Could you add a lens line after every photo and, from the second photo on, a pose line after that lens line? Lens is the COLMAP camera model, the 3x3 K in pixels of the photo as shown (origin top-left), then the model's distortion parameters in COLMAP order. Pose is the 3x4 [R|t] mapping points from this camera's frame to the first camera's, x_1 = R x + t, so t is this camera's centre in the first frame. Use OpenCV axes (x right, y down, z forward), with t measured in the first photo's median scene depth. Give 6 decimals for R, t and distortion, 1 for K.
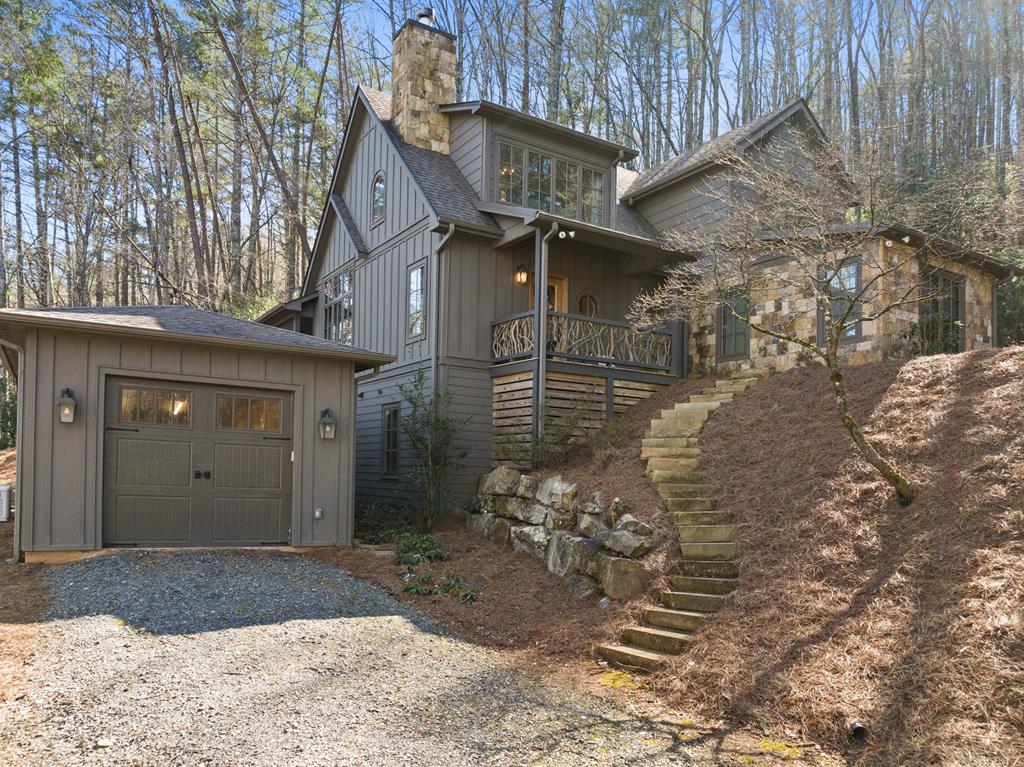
lens RADIAL K [[755.4, 0, 522.9], [0, 755.4, 463.9], [0, 0, 1]] dist [-0.043968, 0.000495]
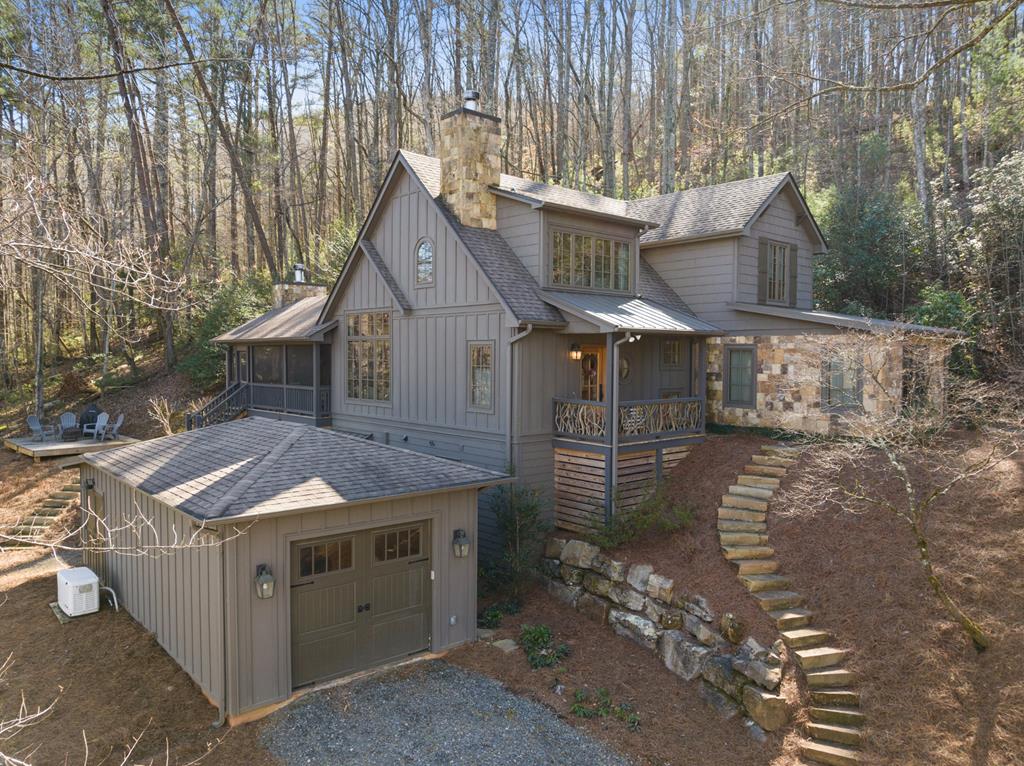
lens RADIAL K [[729.8, 0, 513.7], [0, 729.8, 363.9], [0, 0, 1]] dist [-0.052037, -0.005198]
pose [[0.988570, -0.021110, 0.149280, -0.251082], [0.018157, 0.999612, 0.021116, -0.252759], [-0.149668, -0.018164, 0.988569, -0.062618]]
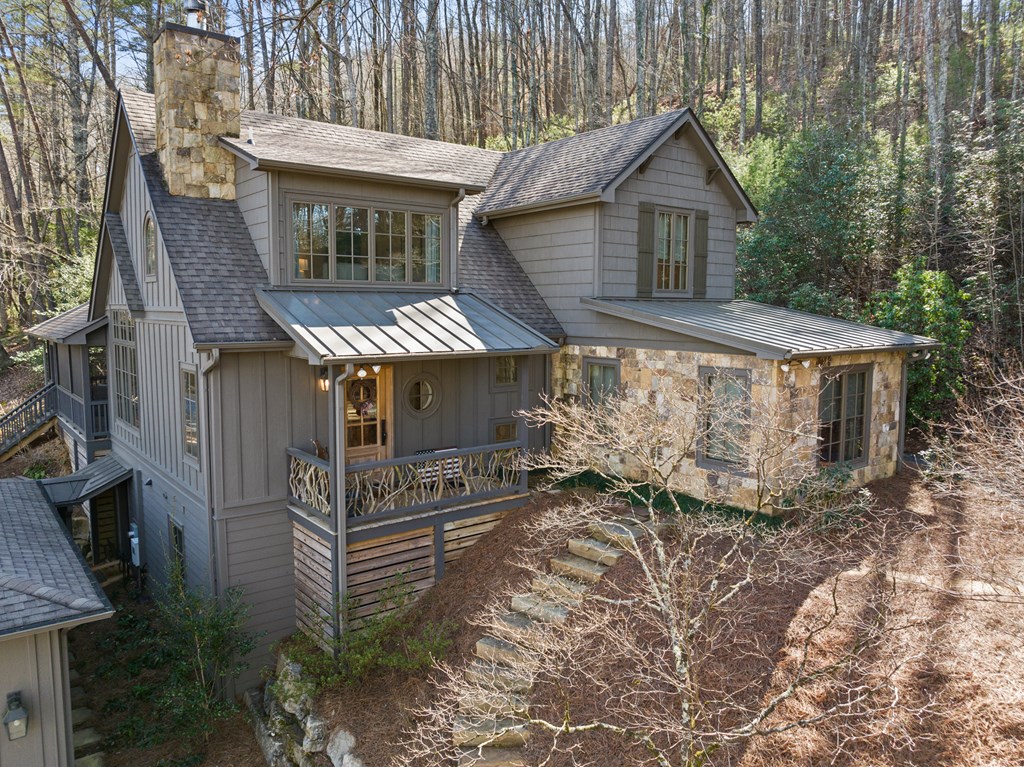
lens RADIAL K [[729.8, 0, 513.7], [0, 729.8, 364.4], [0, 0, 1]] dist [-0.052037, -0.005198]
pose [[0.994815, -0.027246, 0.097988, 0.114776], [0.018744, 0.996061, 0.086663, -0.320854], [-0.099963, -0.084377, 0.991407, 0.235604]]
